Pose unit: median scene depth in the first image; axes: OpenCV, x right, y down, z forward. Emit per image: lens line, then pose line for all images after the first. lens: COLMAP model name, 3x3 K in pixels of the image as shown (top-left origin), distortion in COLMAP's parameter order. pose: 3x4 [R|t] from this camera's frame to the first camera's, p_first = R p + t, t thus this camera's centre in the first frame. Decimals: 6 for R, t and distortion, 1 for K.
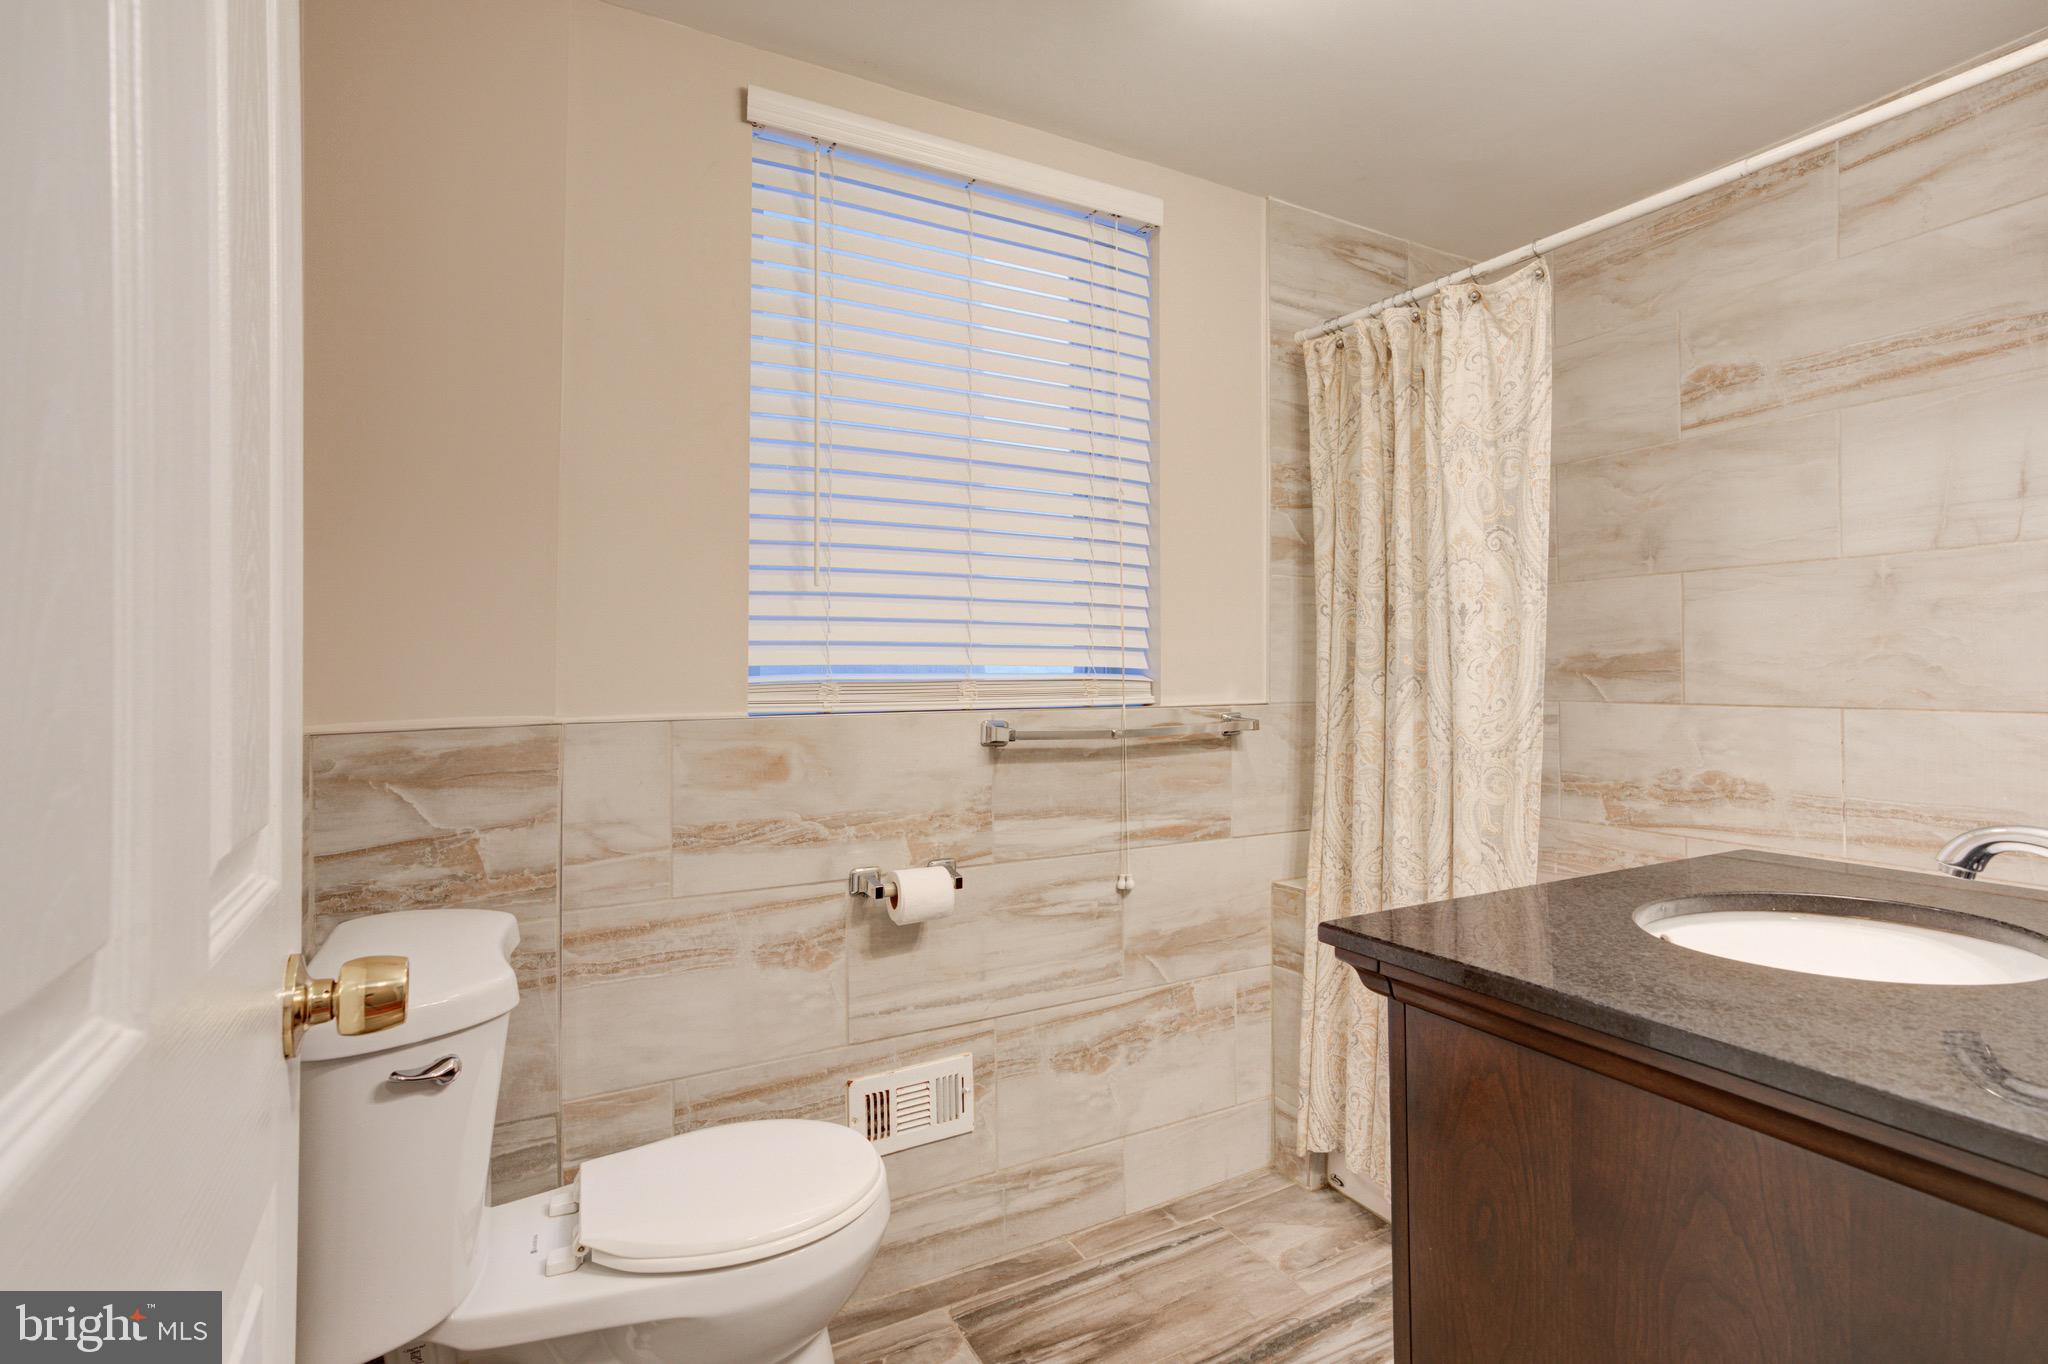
lens RADIAL K [[974.2, 0, 1027.2], [0, 974.2, 656.0], [0, 0, 1]] dist [-0.006750, 0.012839]
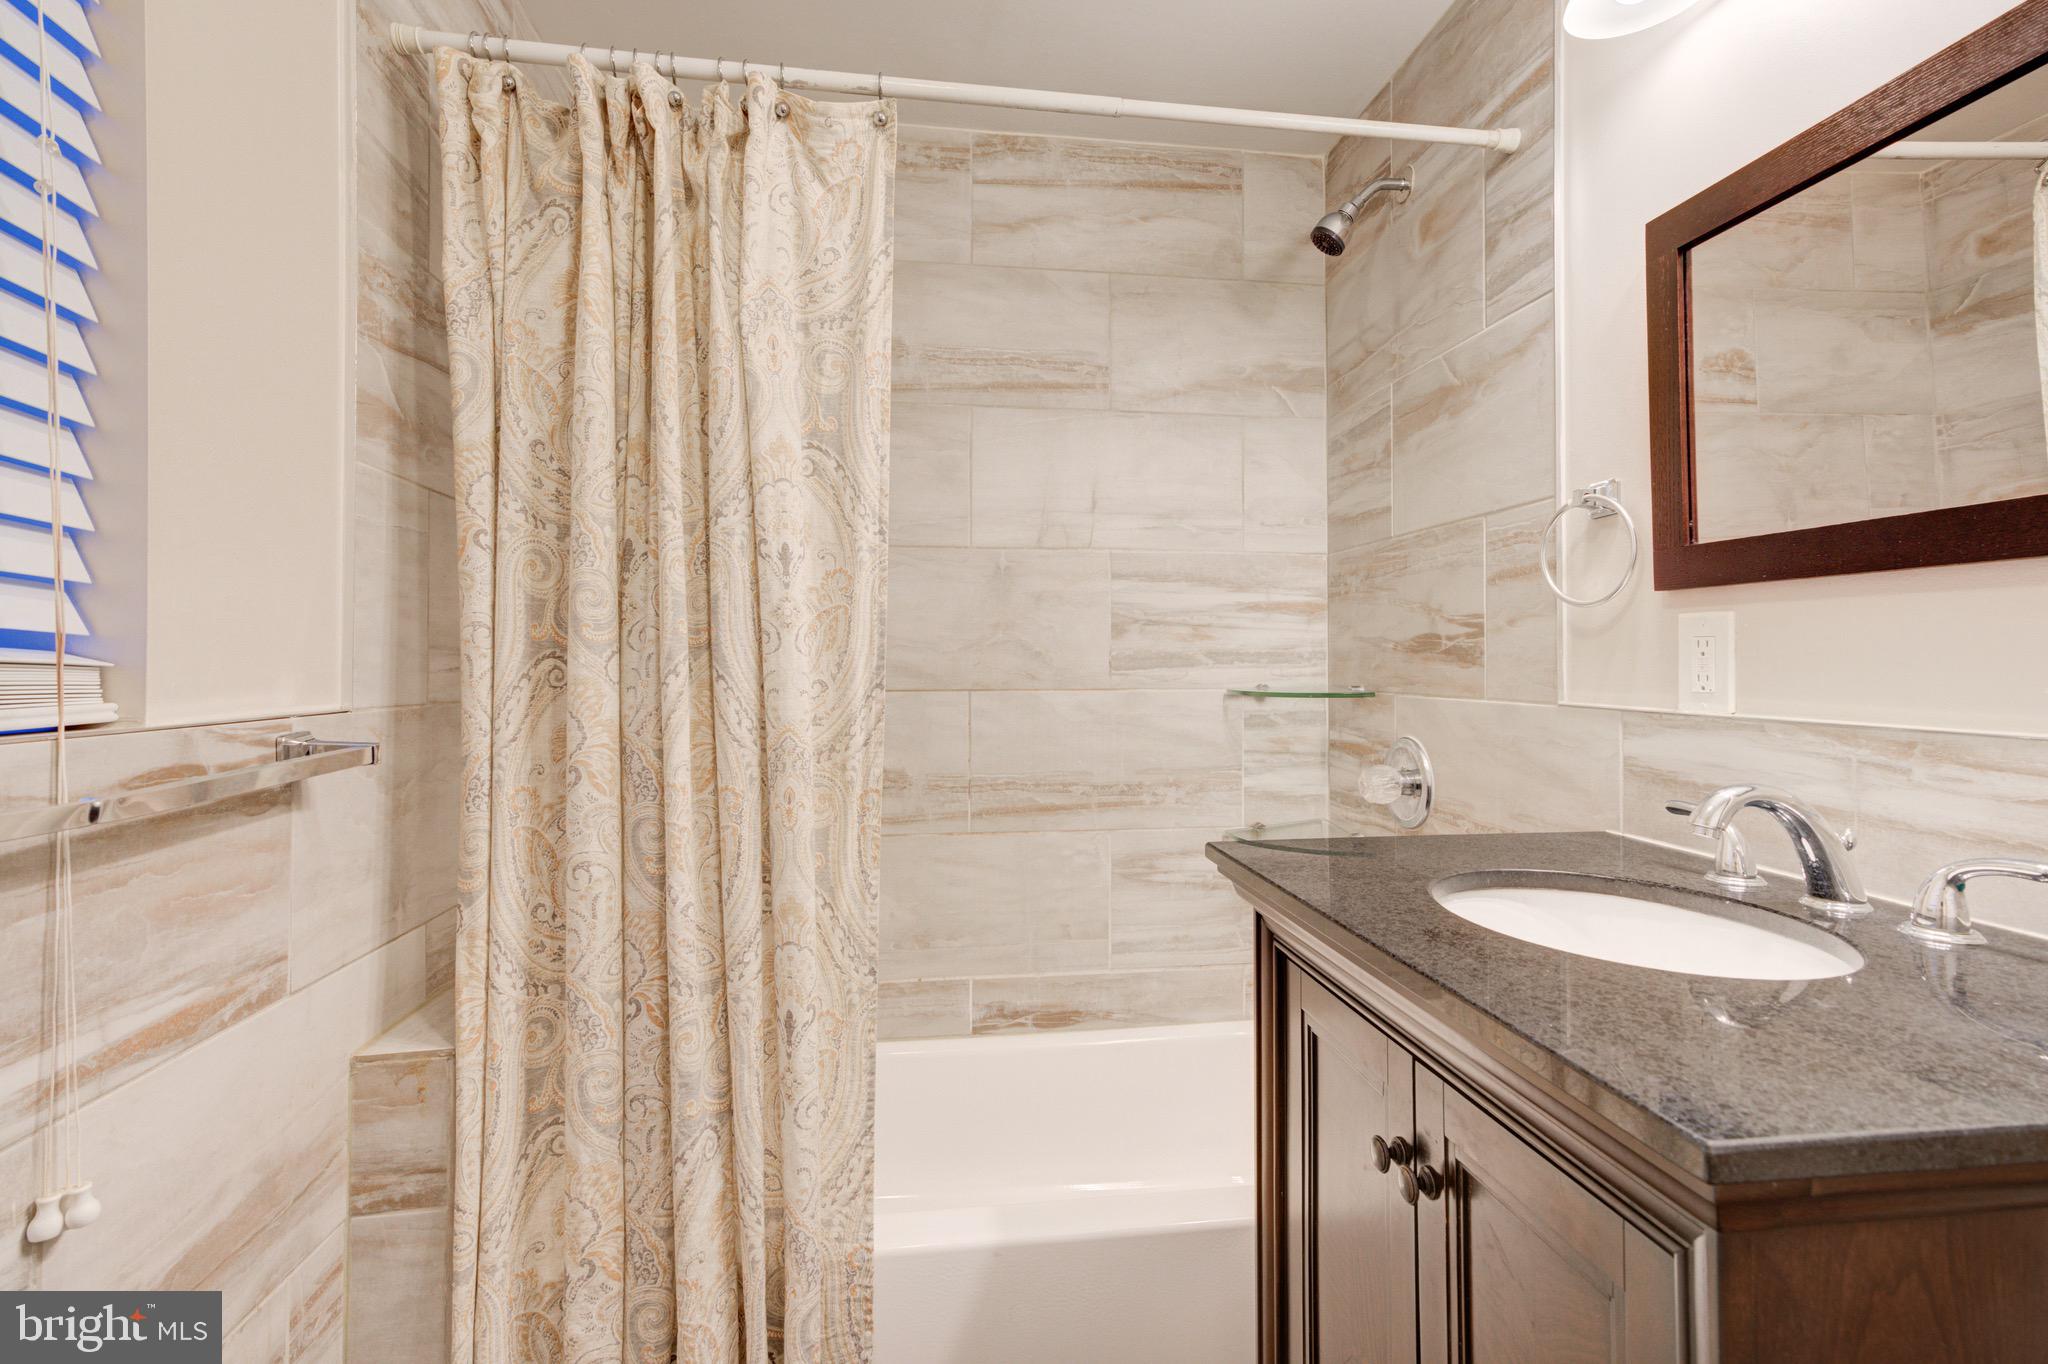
lens RADIAL K [[974.2, 0, 1027.2], [0, 974.2, 656.0], [0, 0, 1]] dist [-0.006750, 0.012839]
pose [[0.339936, 0.005079, 0.940435, -0.125184], [0.005746, 0.999956, -0.007477, 0.028127], [-0.940431, 0.007946, 0.339892, 0.534004]]
